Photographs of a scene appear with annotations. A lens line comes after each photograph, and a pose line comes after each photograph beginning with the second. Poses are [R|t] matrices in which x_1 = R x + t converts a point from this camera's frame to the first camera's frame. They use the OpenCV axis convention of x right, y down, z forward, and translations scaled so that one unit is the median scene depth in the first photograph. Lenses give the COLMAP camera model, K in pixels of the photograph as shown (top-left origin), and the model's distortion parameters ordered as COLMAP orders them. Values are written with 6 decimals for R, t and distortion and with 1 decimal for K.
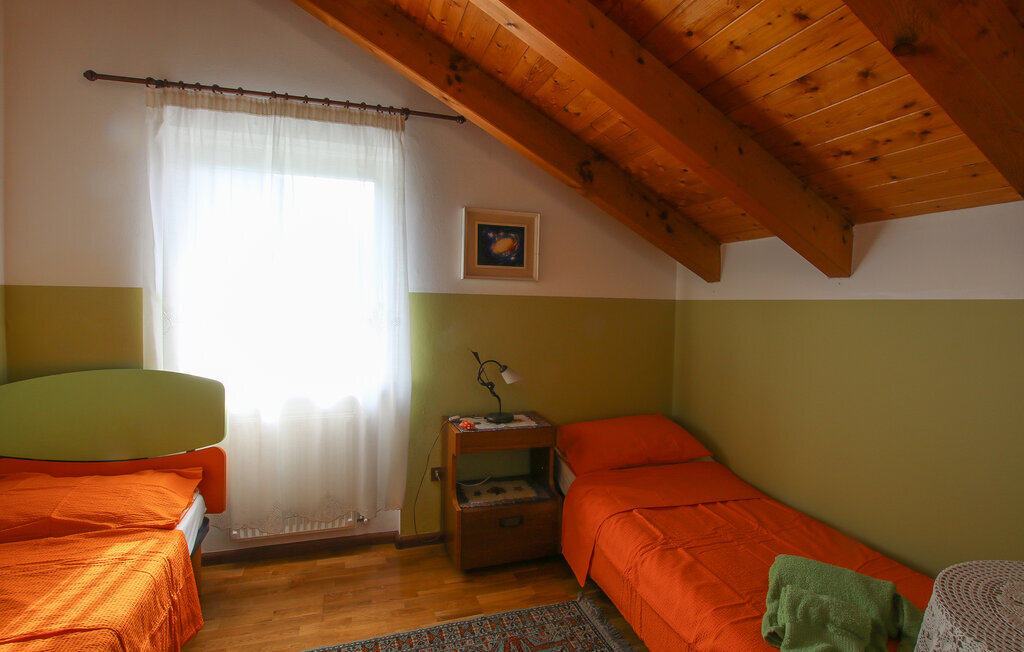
lens RADIAL K [[496.5, 0, 512.0], [0, 496.5, 326.0], [0, 0, 1]] dist [-0.013555, 0.000884]
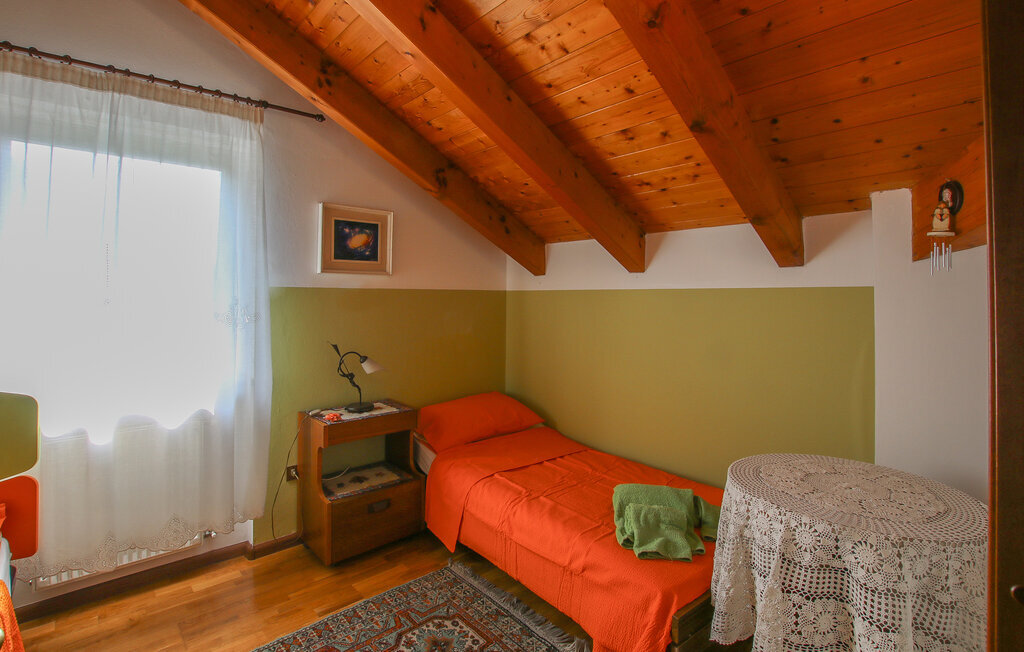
lens RADIAL K [[489.1, 0, 508.5], [0, 489.1, 297.4], [0, 0, 1]] dist [-0.002377, -0.000050]
pose [[0.922052, -0.018312, 0.386633, -0.159928], [0.033112, 0.998950, -0.031654, -0.000902], [-0.385647, 0.041989, 0.921690, -0.076518]]
